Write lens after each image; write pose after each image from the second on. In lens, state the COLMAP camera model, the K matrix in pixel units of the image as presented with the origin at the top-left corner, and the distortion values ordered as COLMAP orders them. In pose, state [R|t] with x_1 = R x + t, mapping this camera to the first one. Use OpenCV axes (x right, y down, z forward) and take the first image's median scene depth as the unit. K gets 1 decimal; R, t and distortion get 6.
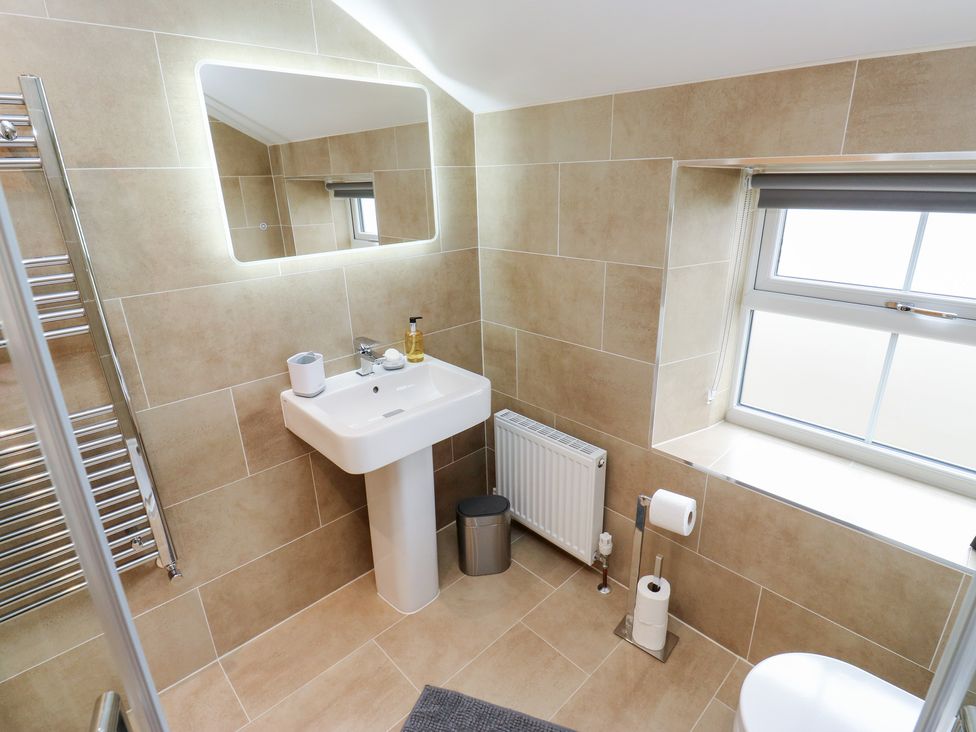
lens RADIAL K [[517.2, 0, 499.7], [0, 517.2, 360.7], [0, 0, 1]] dist [-0.004118, -0.002591]
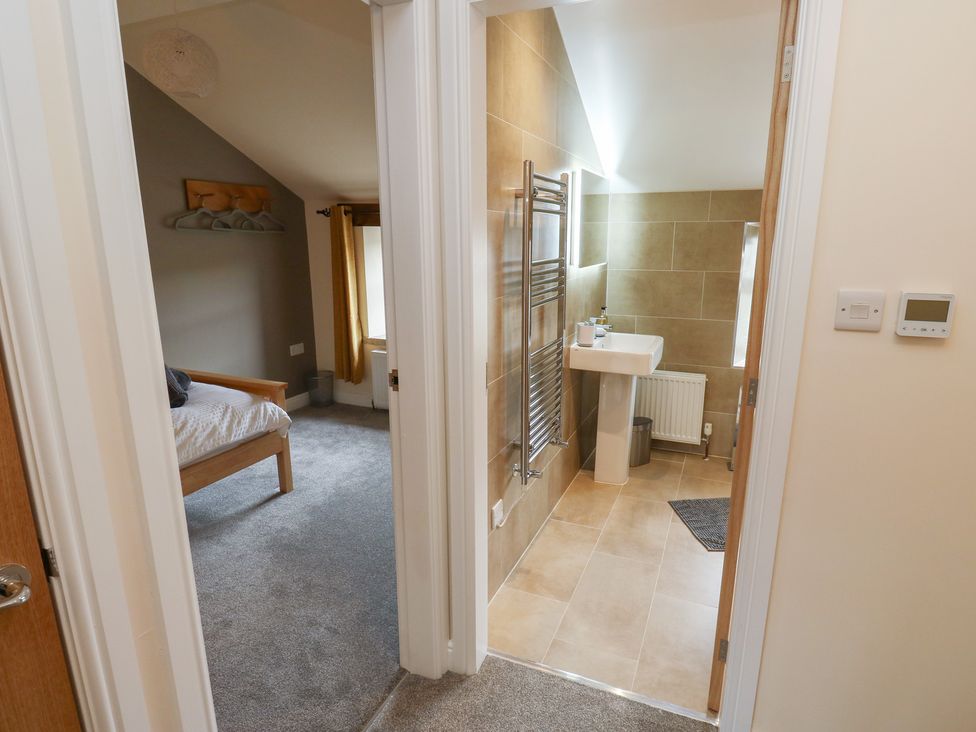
lens RADIAL K [[555.0, 0, 488.0], [0, 555.0, 366.0], [0, 0, 1]] dist [-0.004612, -0.010868]
pose [[0.925006, -0.069902, 0.373467, -1.354949], [0.113287, 0.988963, -0.095487, 0.267673], [-0.362671, 0.130635, 0.922716, -0.583408]]
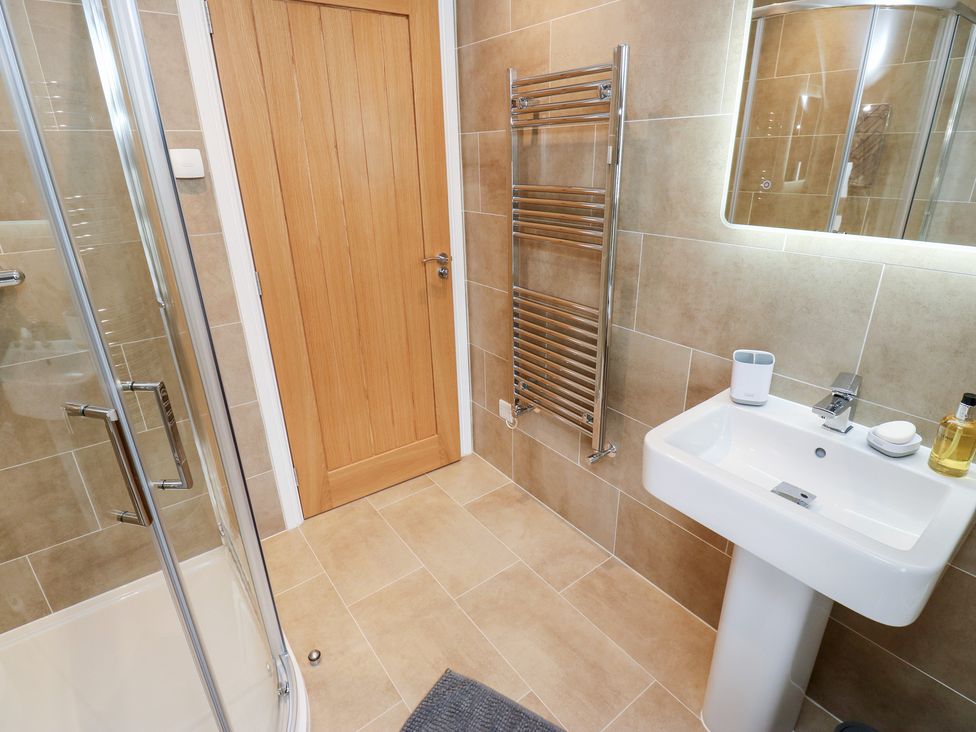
lens RADIAL K [[517.2, 0, 499.7], [0, 517.2, 360.7], [0, 0, 1]] dist [-0.004118, -0.002591]
pose [[-0.119977, 0.388102, -0.913774, 0.387919], [-0.316389, 0.857483, 0.405735, -0.193734], [0.941012, 0.337787, 0.019913, 0.601477]]
